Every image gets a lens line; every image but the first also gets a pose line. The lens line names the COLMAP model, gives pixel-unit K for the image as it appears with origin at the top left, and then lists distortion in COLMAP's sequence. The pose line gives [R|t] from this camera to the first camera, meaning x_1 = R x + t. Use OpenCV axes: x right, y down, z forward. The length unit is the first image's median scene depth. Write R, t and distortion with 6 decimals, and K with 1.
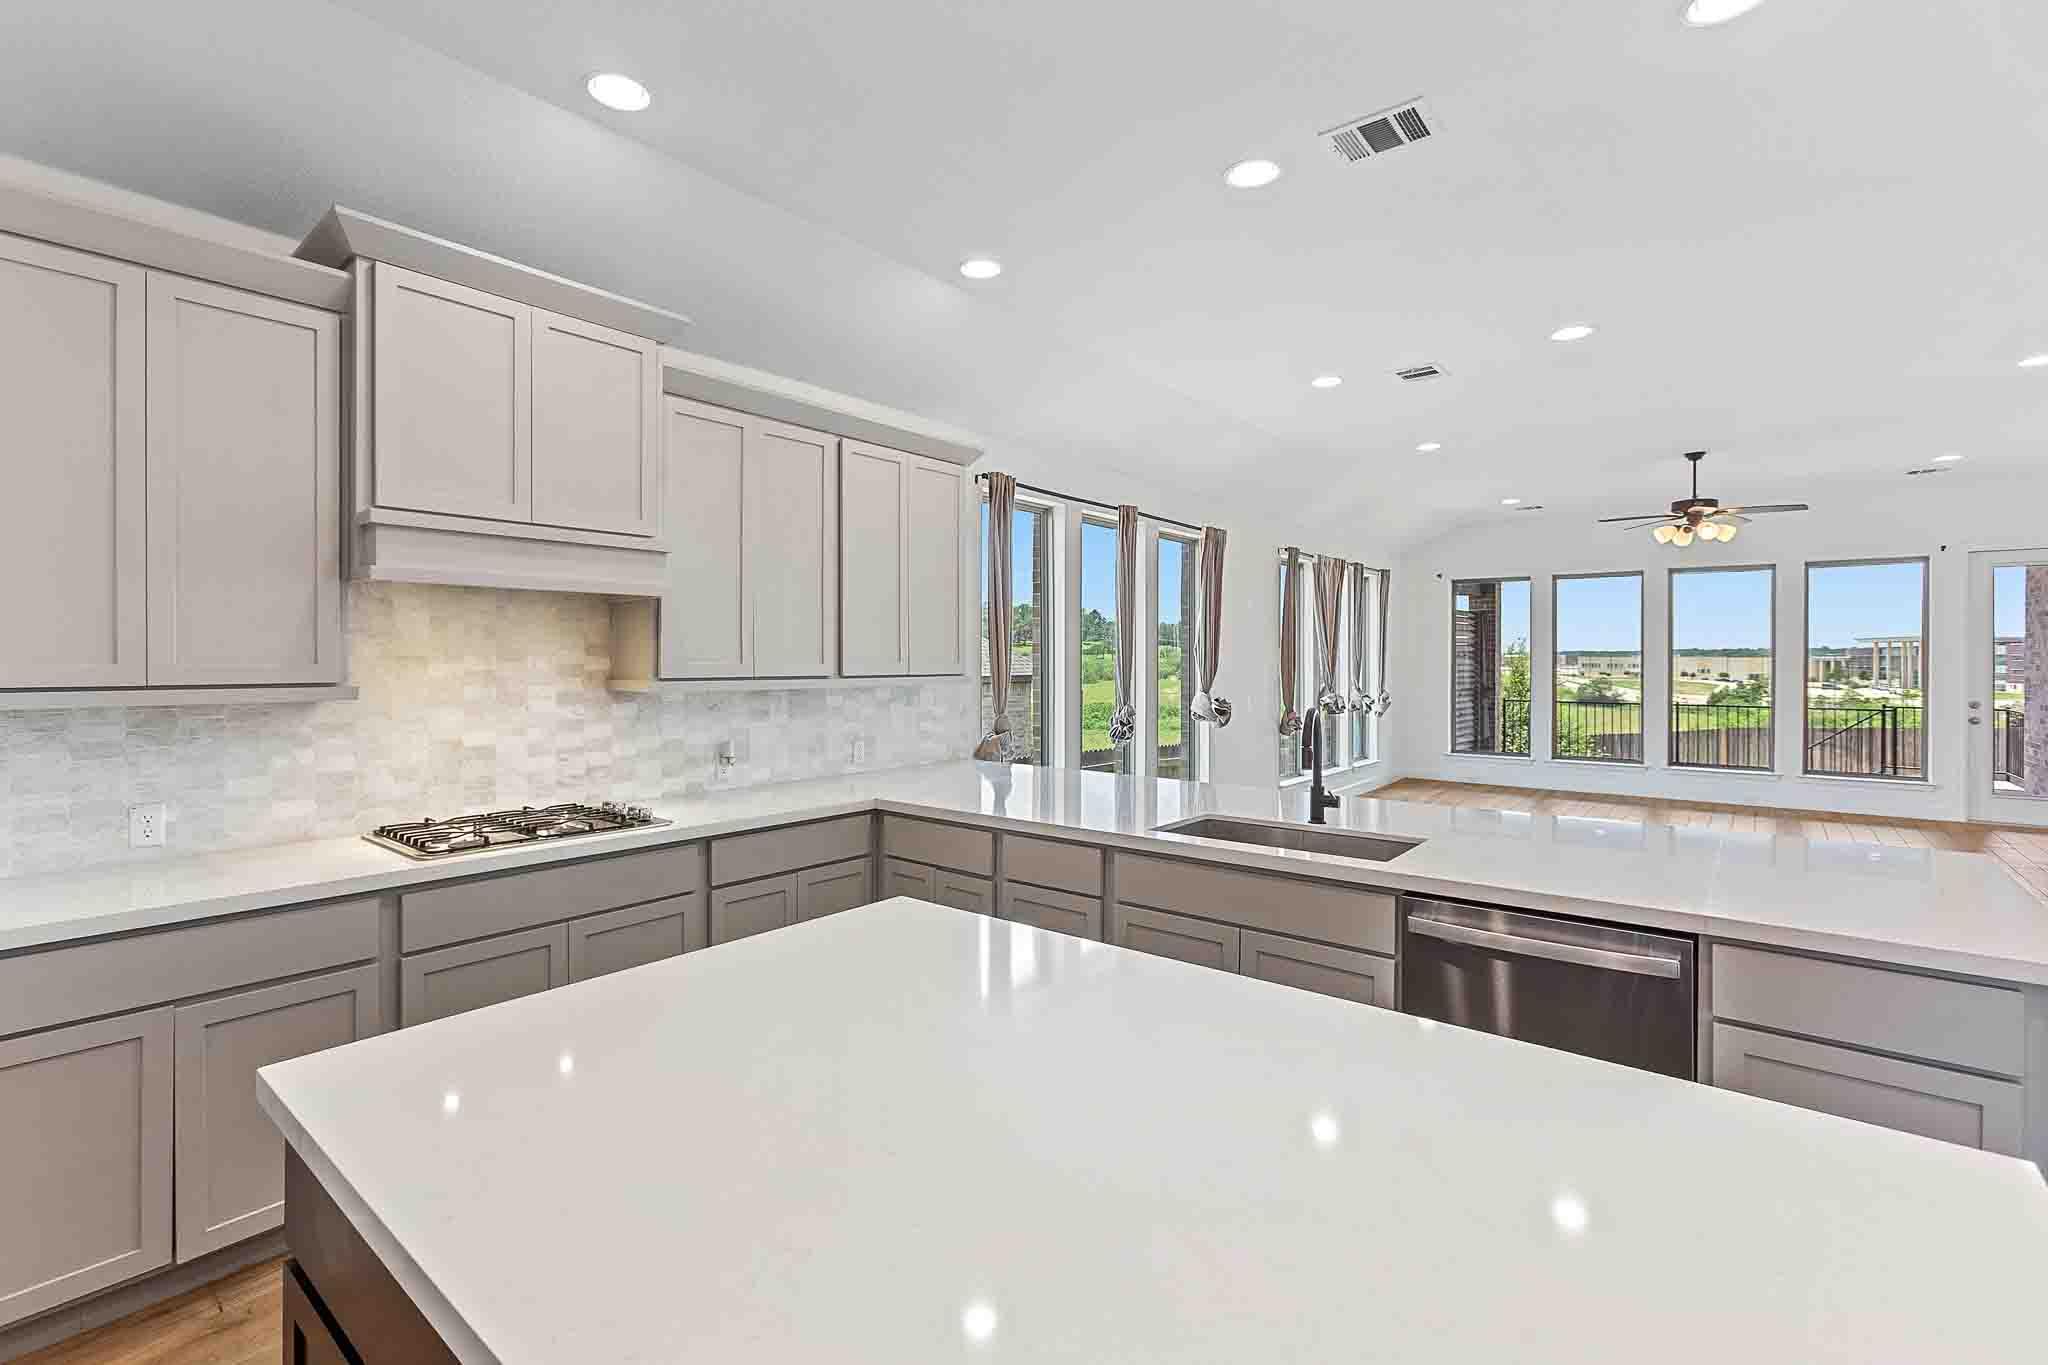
lens RADIAL K [[920.6, 0, 1001.5], [0, 920.6, 657.2], [0, 0, 1]] dist [-0.020618, 0.010303]
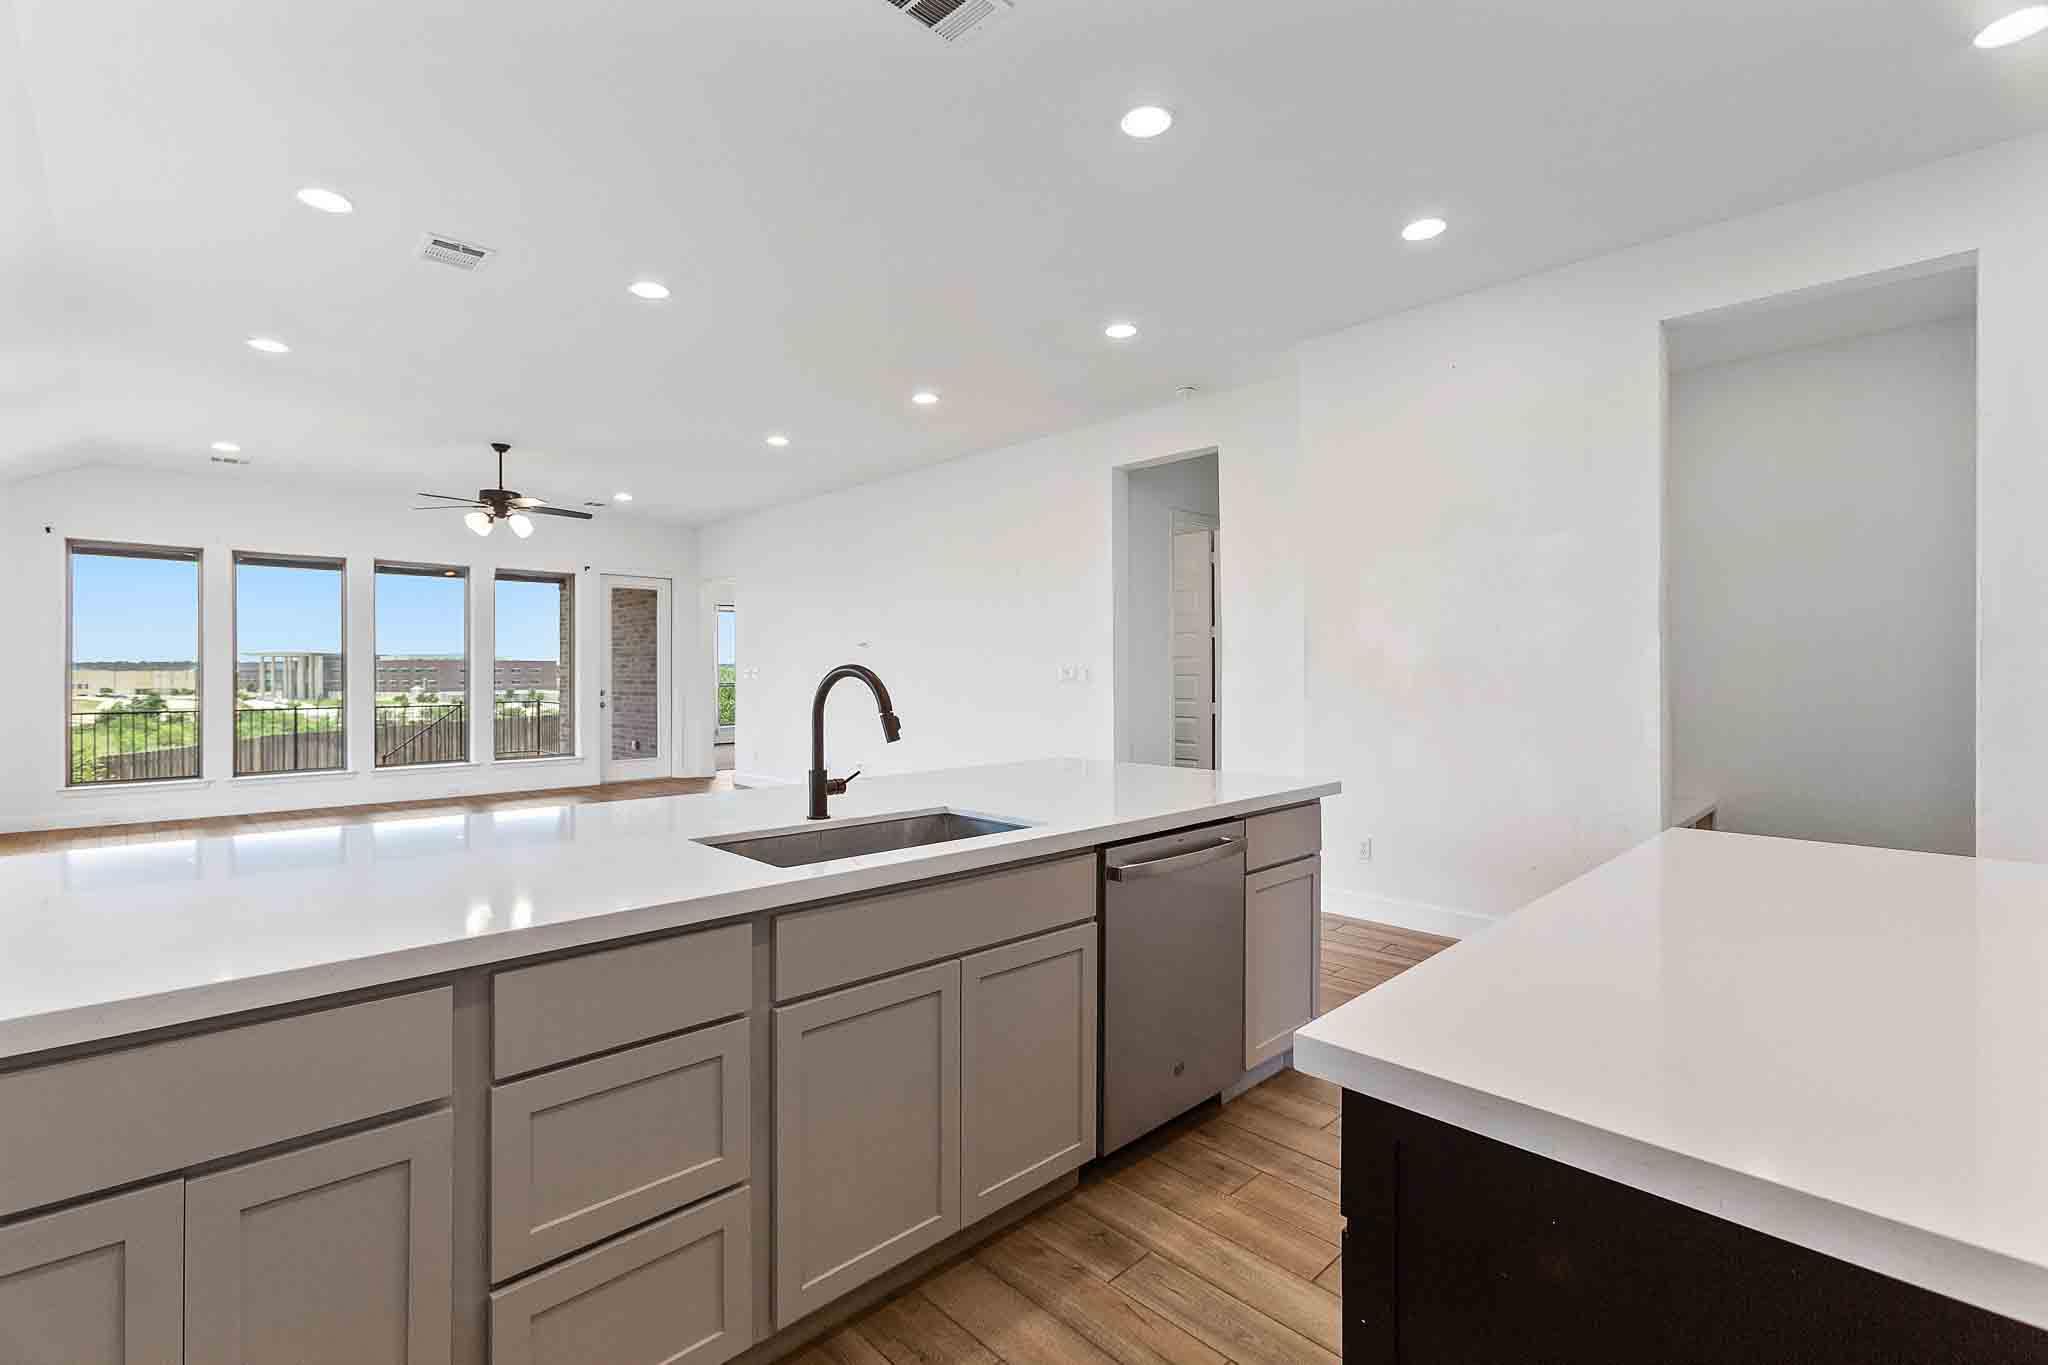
lens RADIAL K [[920.6, 0, 1001.2], [0, 920.6, 681.1], [0, 0, 1]] dist [-0.020618, 0.010303]
pose [[0.118237, -0.011300, 0.992921, -0.202514], [0.000572, 0.999936, 0.011311, 0.029137], [-0.992985, -0.000769, 0.118236, 0.387730]]
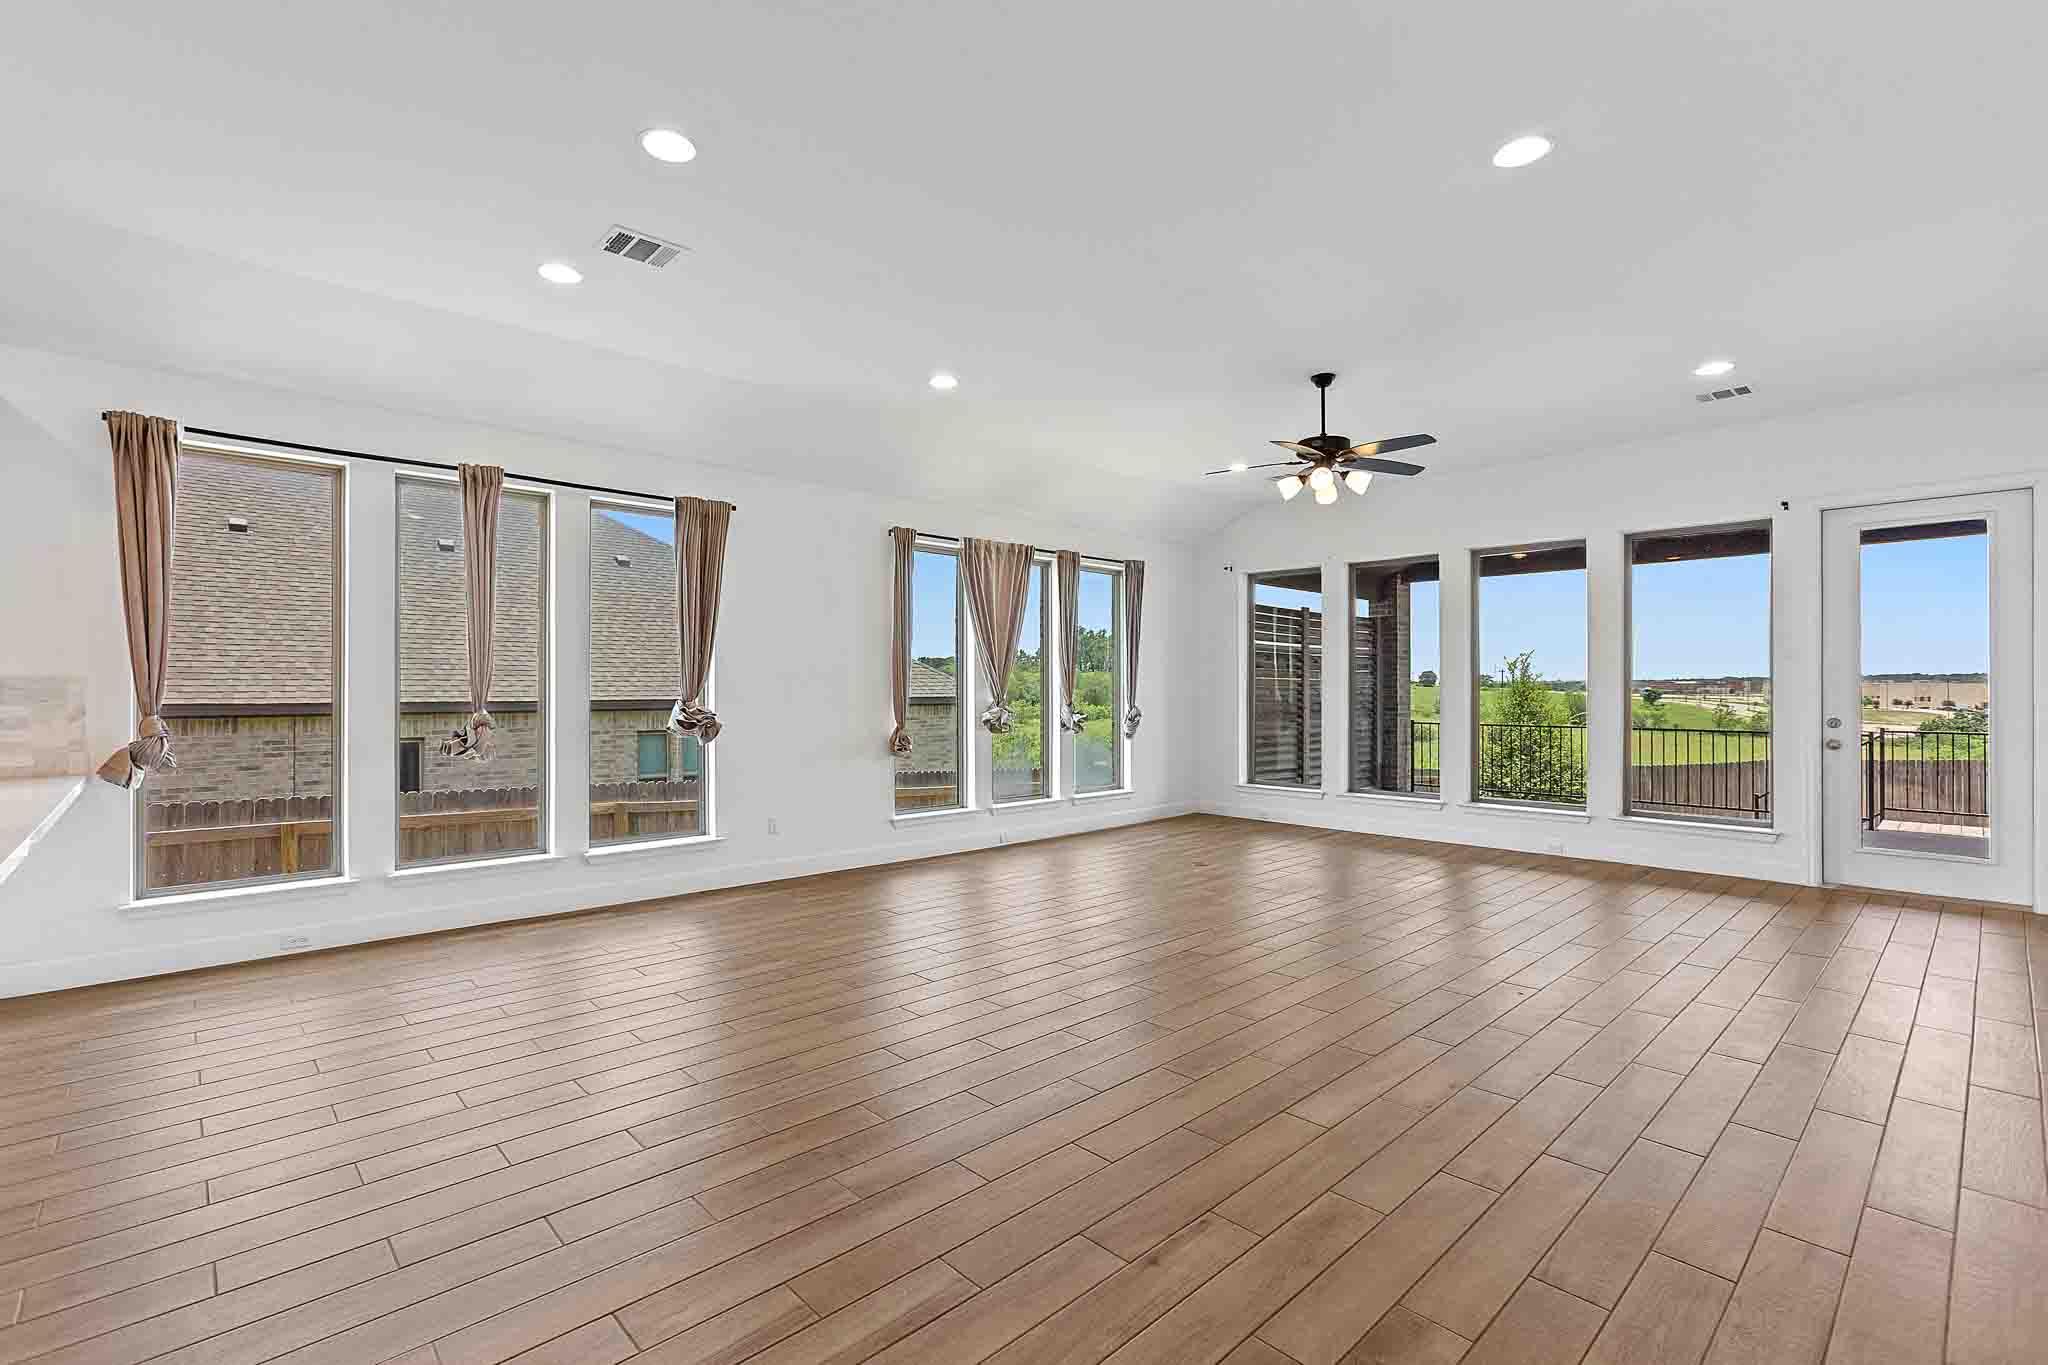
lens RADIAL K [[920.6, 0, 1017.5], [0, 920.6, 686.3], [0, 0, 1]] dist [-0.020618, 0.010303]
pose [[0.991376, -0.002627, -0.131021, 0.707234], [0.002667, 0.999996, 0.000130, 0.029725], [0.131020, -0.000479, 0.991380, 0.273462]]
